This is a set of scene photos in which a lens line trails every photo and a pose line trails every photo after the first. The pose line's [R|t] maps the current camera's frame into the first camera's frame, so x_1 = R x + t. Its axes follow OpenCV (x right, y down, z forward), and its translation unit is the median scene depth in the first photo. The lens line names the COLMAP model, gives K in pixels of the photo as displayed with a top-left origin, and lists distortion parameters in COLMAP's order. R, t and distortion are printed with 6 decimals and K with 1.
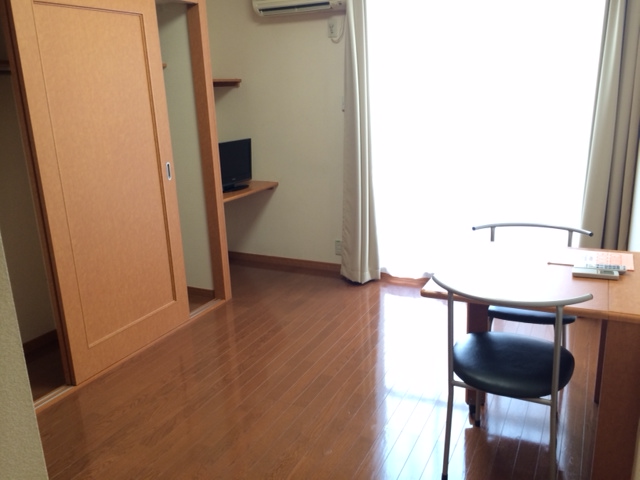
lens RADIAL K [[559.7, 0, 322.4], [0, 559.7, 241.4], [0, 0, 1]] dist [0.067234, -0.077080]
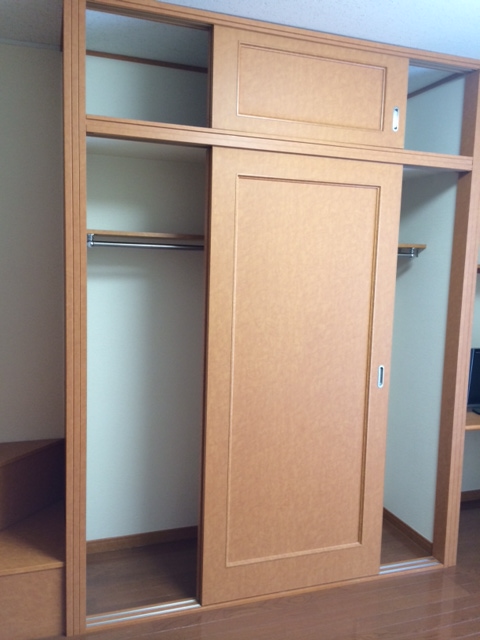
lens RADIAL K [[559.7, 0, 240.9], [0, 559.7, 322.5], [0, 0, 1]] dist [0.067234, -0.077080]
pose [[0.709803, 0.133669, -0.691602, 0.128527], [-0.241376, 0.968542, -0.060534, -0.112032], [0.661754, 0.209903, 0.719738, 0.320442]]
